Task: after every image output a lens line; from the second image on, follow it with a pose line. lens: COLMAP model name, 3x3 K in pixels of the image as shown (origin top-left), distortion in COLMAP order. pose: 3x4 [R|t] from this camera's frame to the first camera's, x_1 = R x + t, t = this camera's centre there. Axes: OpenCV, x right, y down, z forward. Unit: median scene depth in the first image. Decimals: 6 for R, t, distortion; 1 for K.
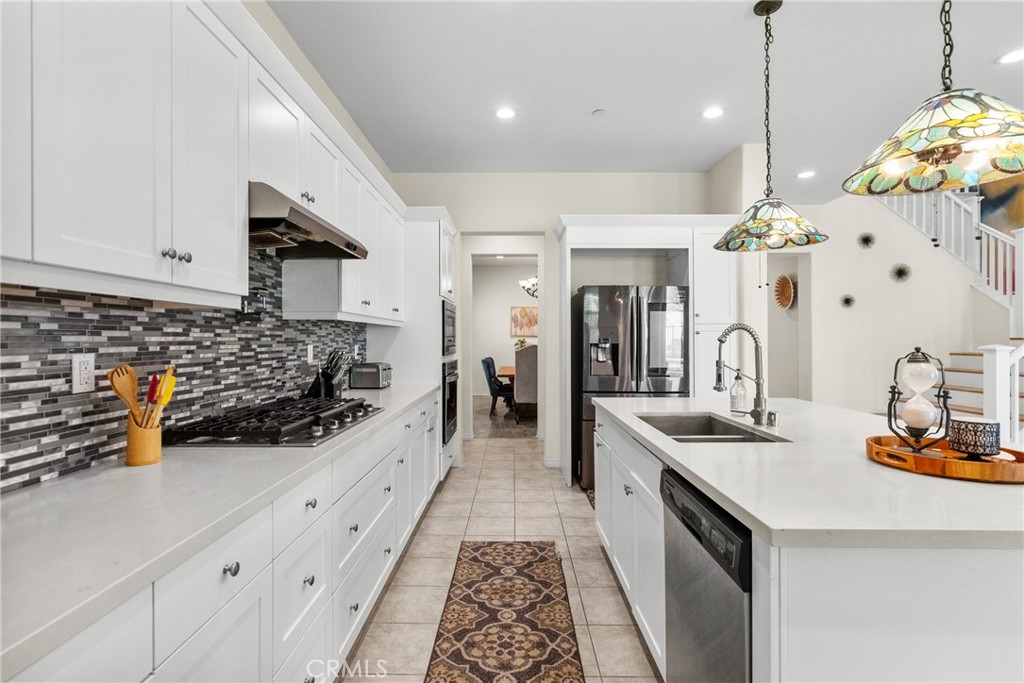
lens RADIAL K [[470.2, 0, 515.2], [0, 470.2, 339.4], [0, 0, 1]] dist [-0.005558, 0.002614]
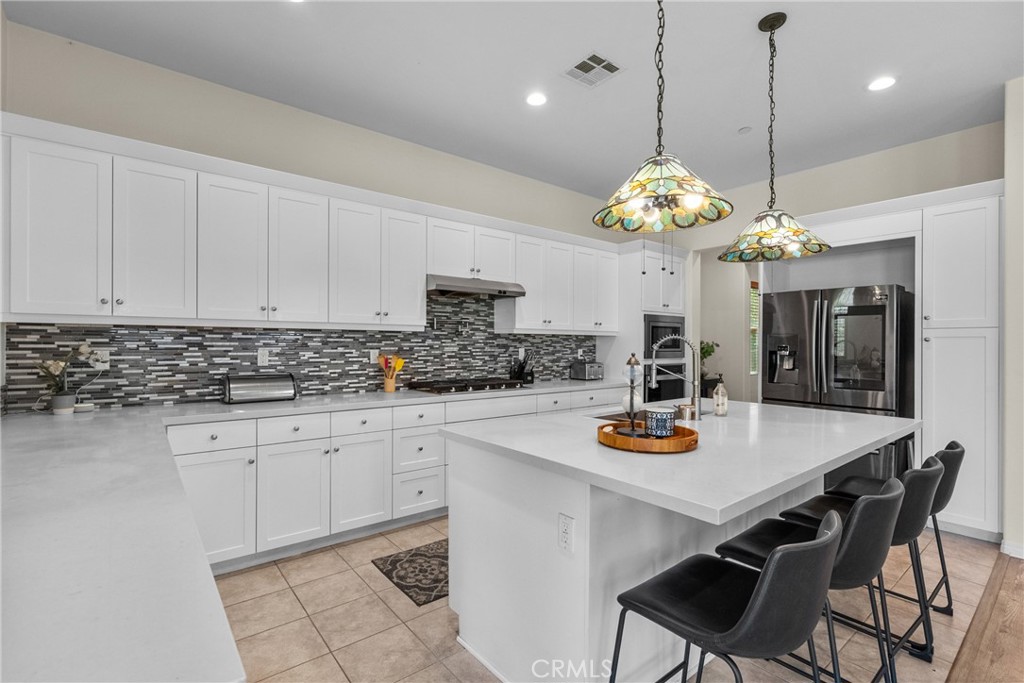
lens RADIAL K [[470.2, 0, 533.3], [0, 470.2, 346.4], [0, 0, 1]] dist [-0.005558, 0.002614]
pose [[0.656529, 0.008915, -0.754248, 1.033704], [-0.006233, 0.999960, 0.006393, -0.006918], [0.754275, 0.000504, 0.656558, -0.065741]]
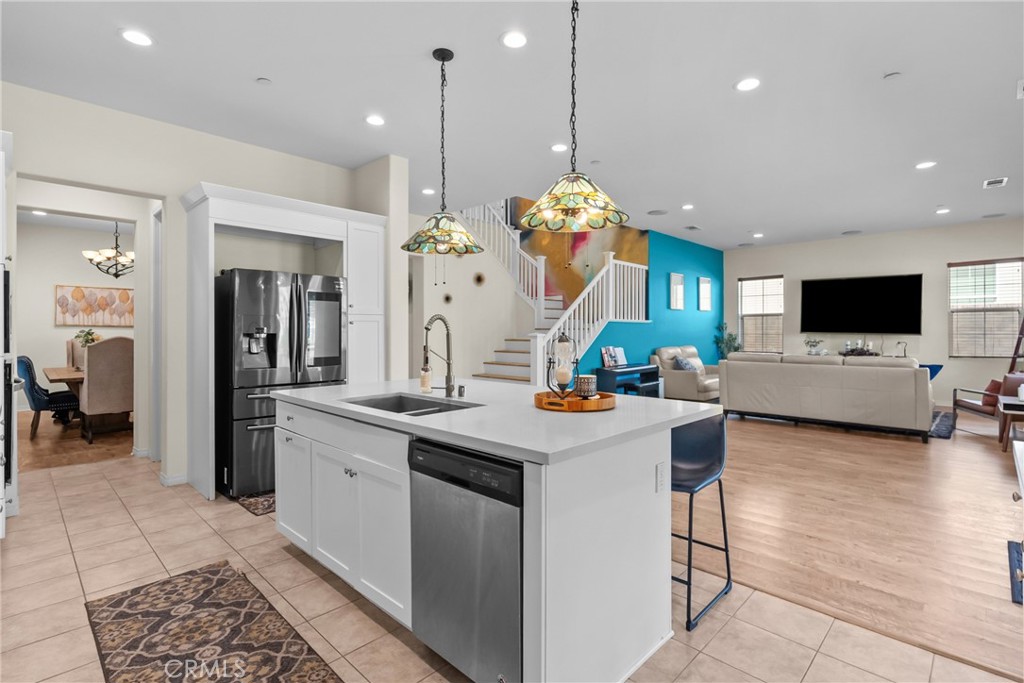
lens RADIAL K [[470.2, 0, 512.2], [0, 470.2, 332.3], [0, 0, 1]] dist [-0.005558, 0.002614]
pose [[0.700555, -0.004542, 0.713584, -0.222462], [0.001436, 0.999987, 0.004954, 0.005371], [-0.713597, -0.002446, 0.700552, 0.016281]]
